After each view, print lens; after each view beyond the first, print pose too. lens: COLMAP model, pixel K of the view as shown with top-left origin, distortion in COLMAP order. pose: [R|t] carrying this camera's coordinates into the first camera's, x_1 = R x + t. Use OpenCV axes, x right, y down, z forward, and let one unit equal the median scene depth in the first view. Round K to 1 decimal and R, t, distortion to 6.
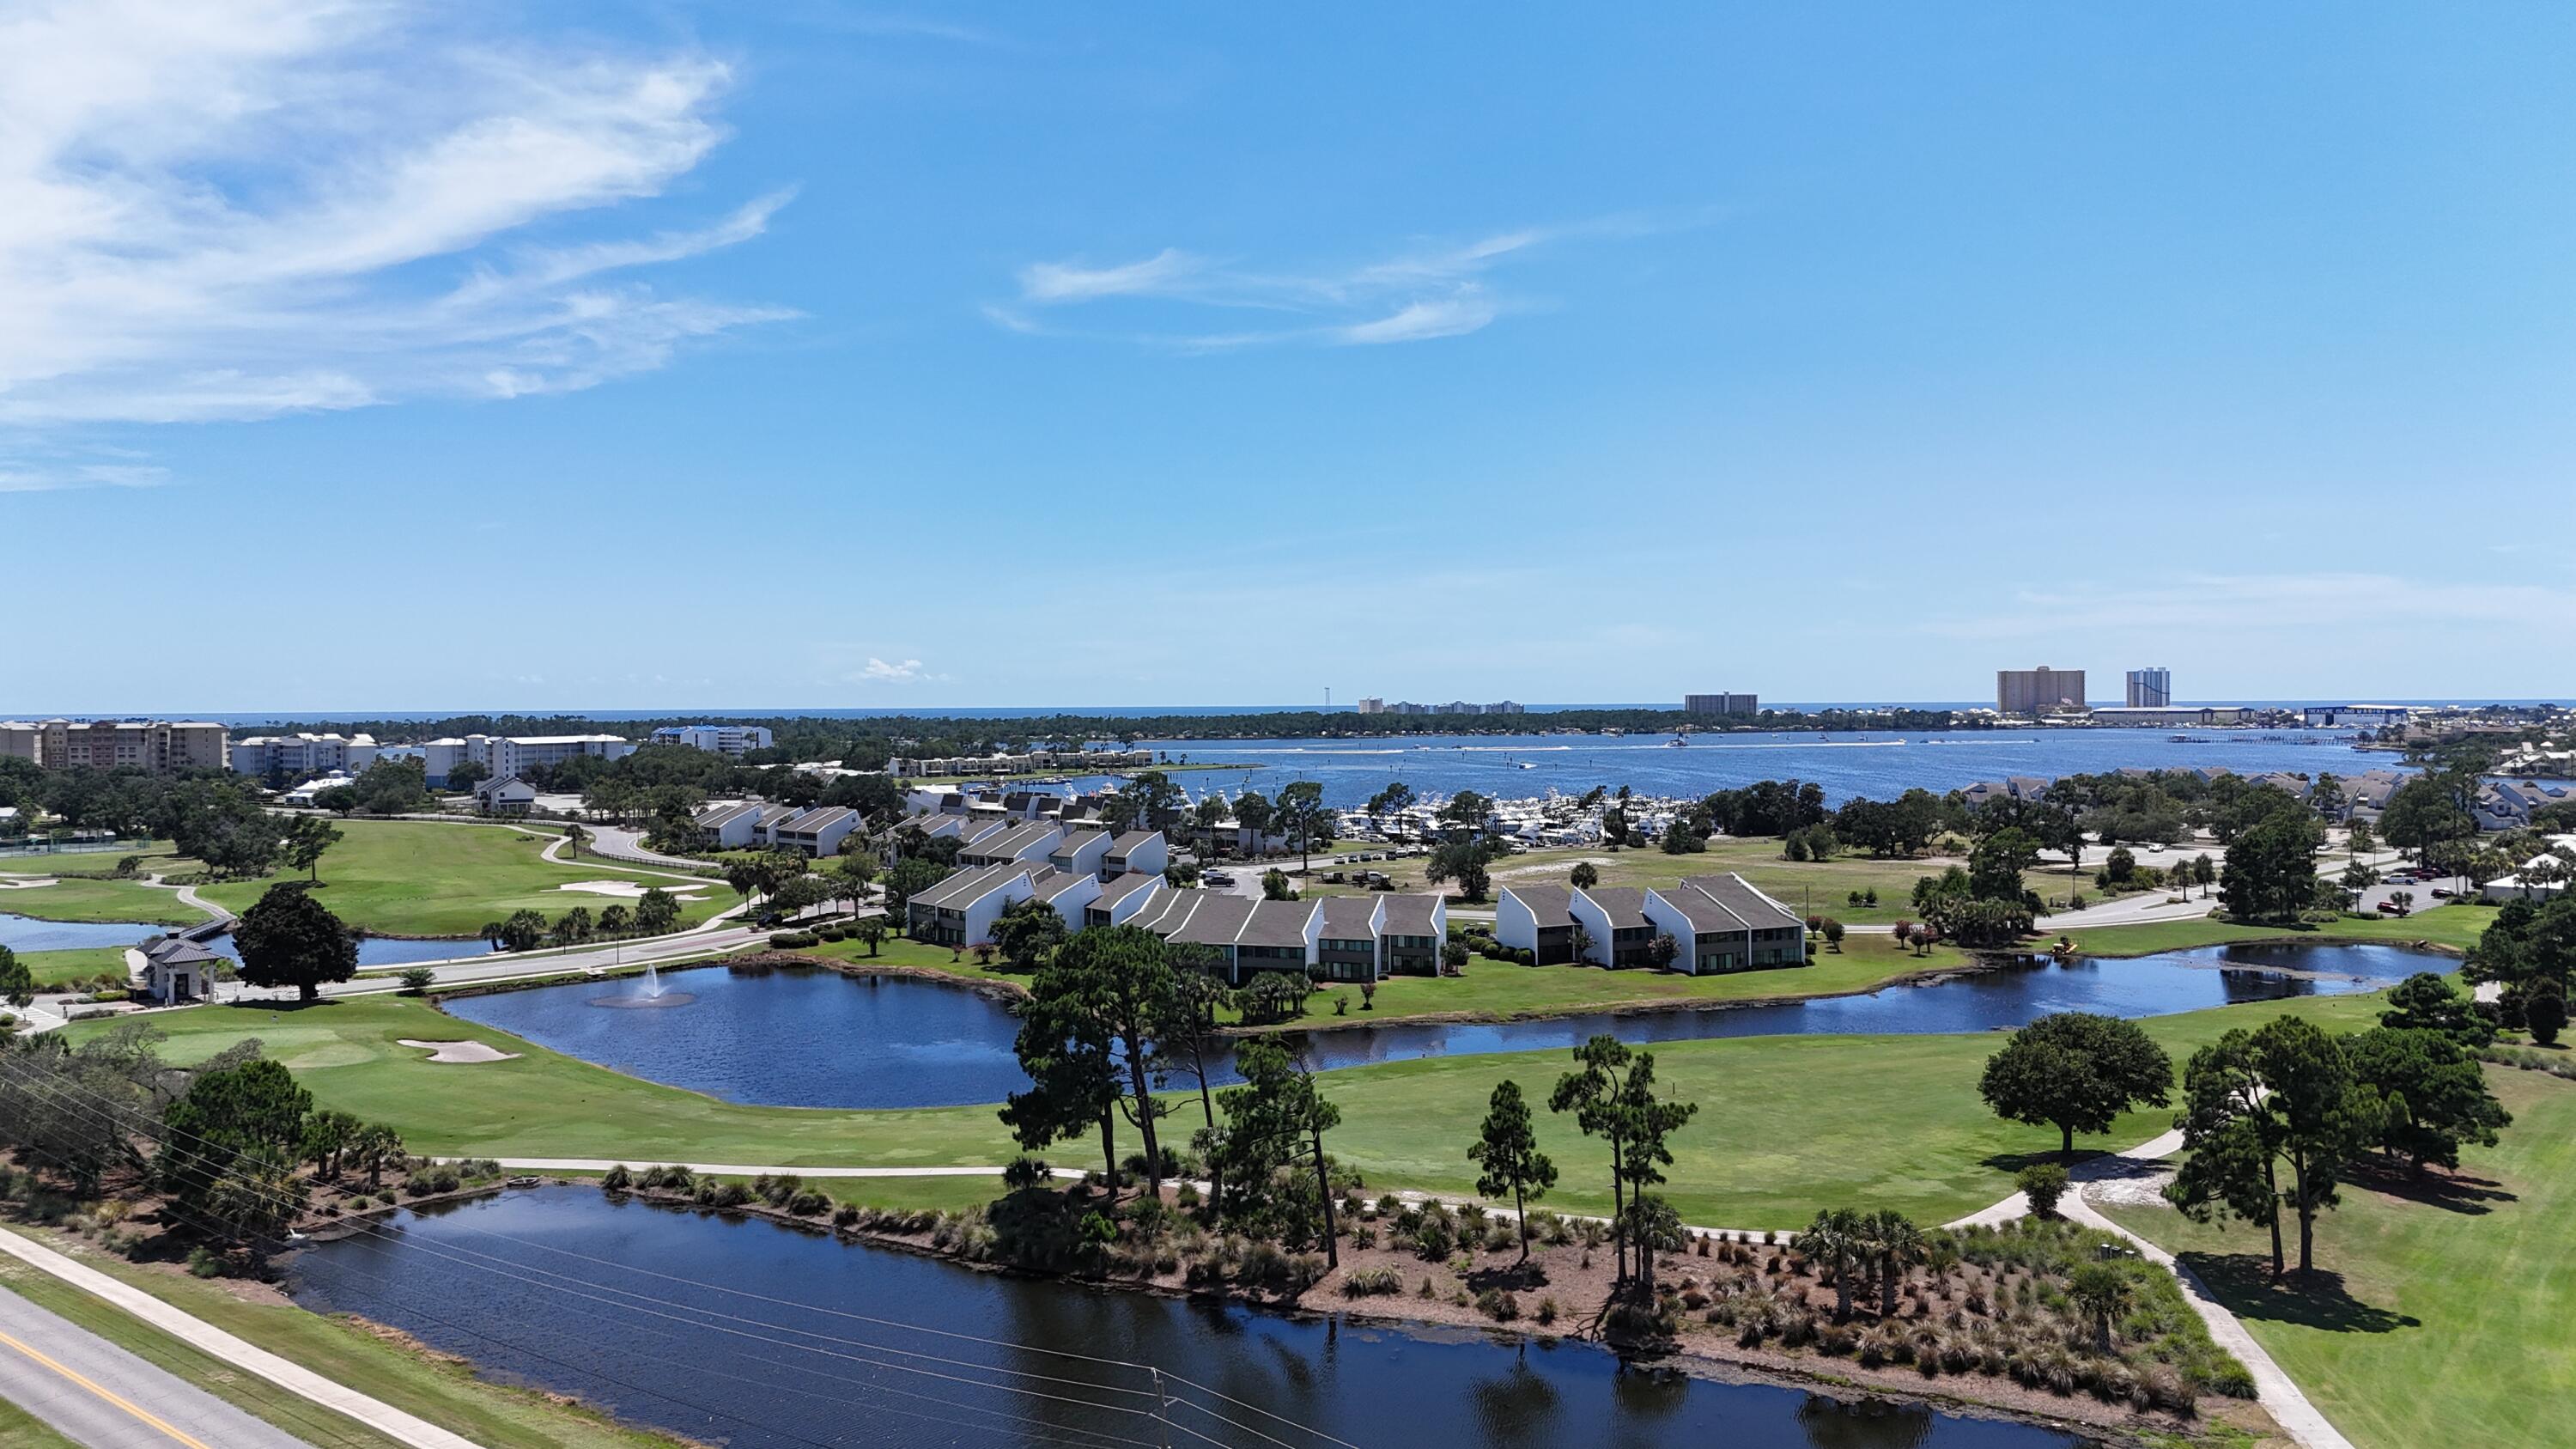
lens RADIAL K [[1889.0, 0, 1294.9], [0, 1889.0, 722.4], [0, 0, 1]] dist [0.082777, -0.086312]
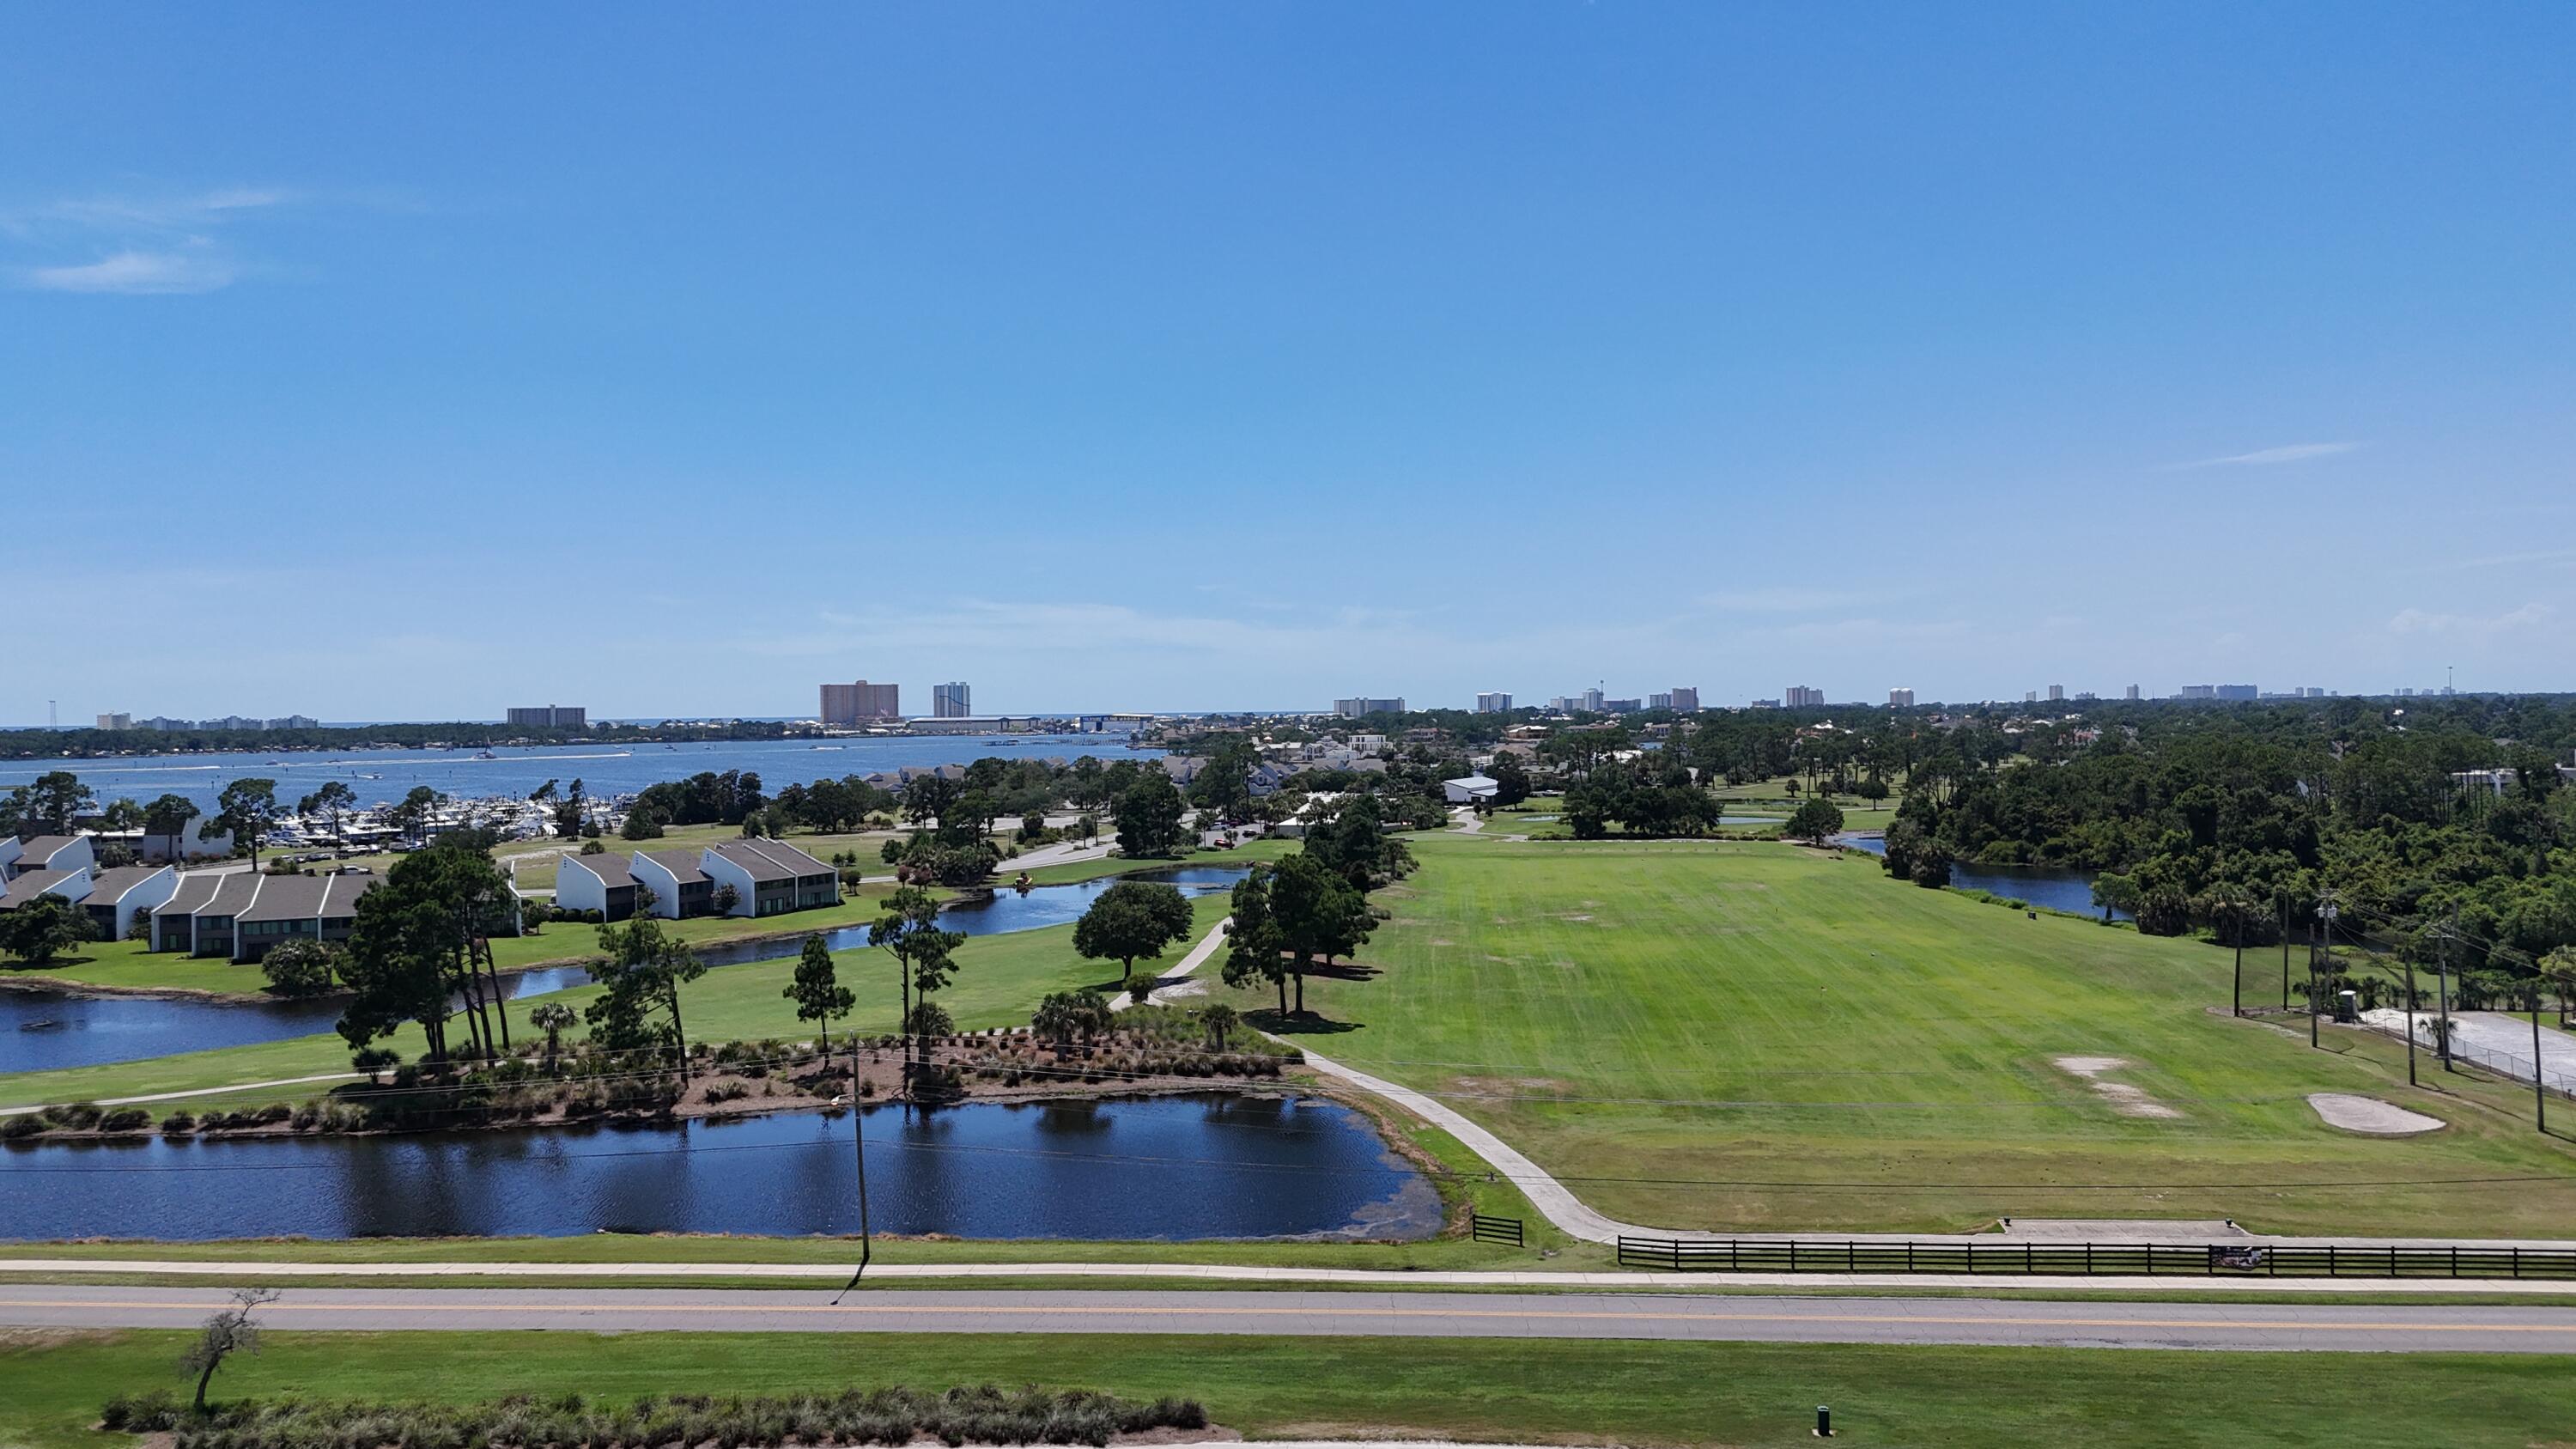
lens RADIAL K [[1889.0, 0, 1286.4], [0, 1889.0, 719.2], [0, 0, 1]] dist [0.082777, -0.086312]
pose [[0.823983, -0.007048, 0.566570, -0.170103], [0.012829, 0.999898, -0.006220, 0.021810], [-0.566469, 0.012394, 0.823990, -0.137225]]
